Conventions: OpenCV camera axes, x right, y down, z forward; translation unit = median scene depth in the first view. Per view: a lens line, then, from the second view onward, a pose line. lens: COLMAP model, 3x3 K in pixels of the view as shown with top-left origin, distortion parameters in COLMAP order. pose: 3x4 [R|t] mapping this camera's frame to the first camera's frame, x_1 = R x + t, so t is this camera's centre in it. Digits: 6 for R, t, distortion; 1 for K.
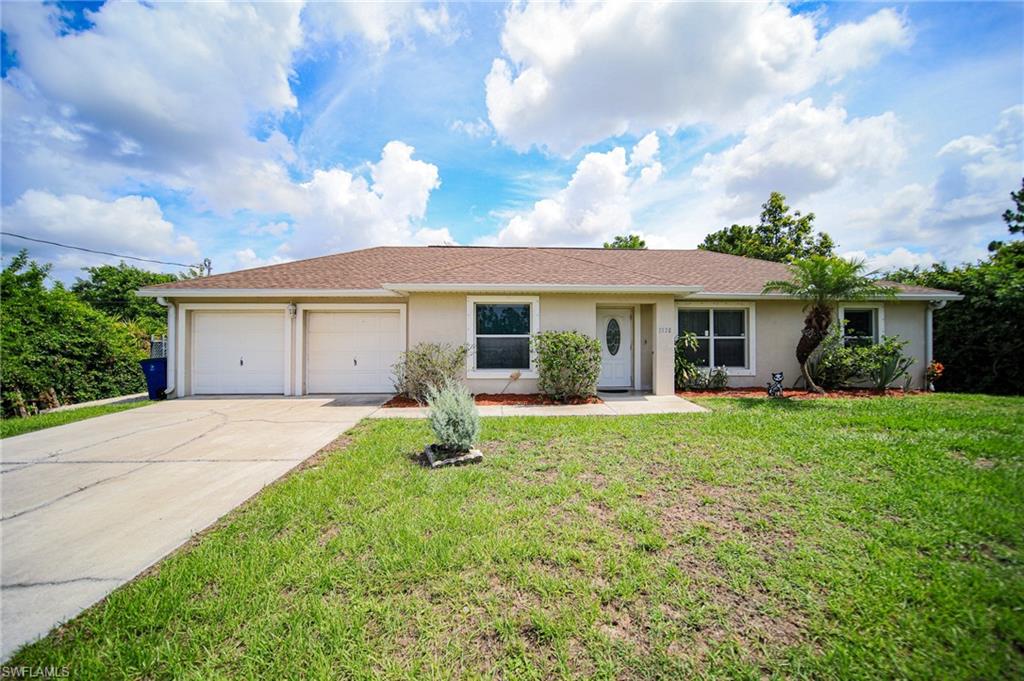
lens RADIAL K [[356.8, 0, 512.0], [0, 356.8, 340.5], [0, 0, 1]] dist [-0.002595, -0.000337]
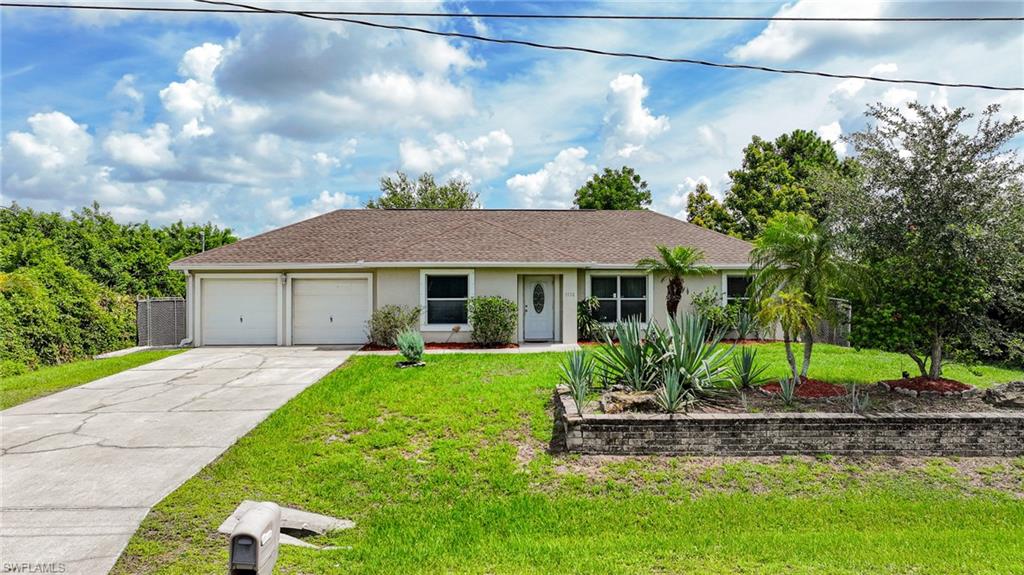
lens RADIAL K [[669.9, 0, 512.0], [0, 669.9, 287.5], [0, 0, 1]] dist [0.002677, 0.000621]
pose [[0.999982, -0.002517, -0.005480, 0.225120], [0.002553, 0.999975, 0.006600, -0.070921], [0.005463, -0.006614, 0.999963, -1.468232]]
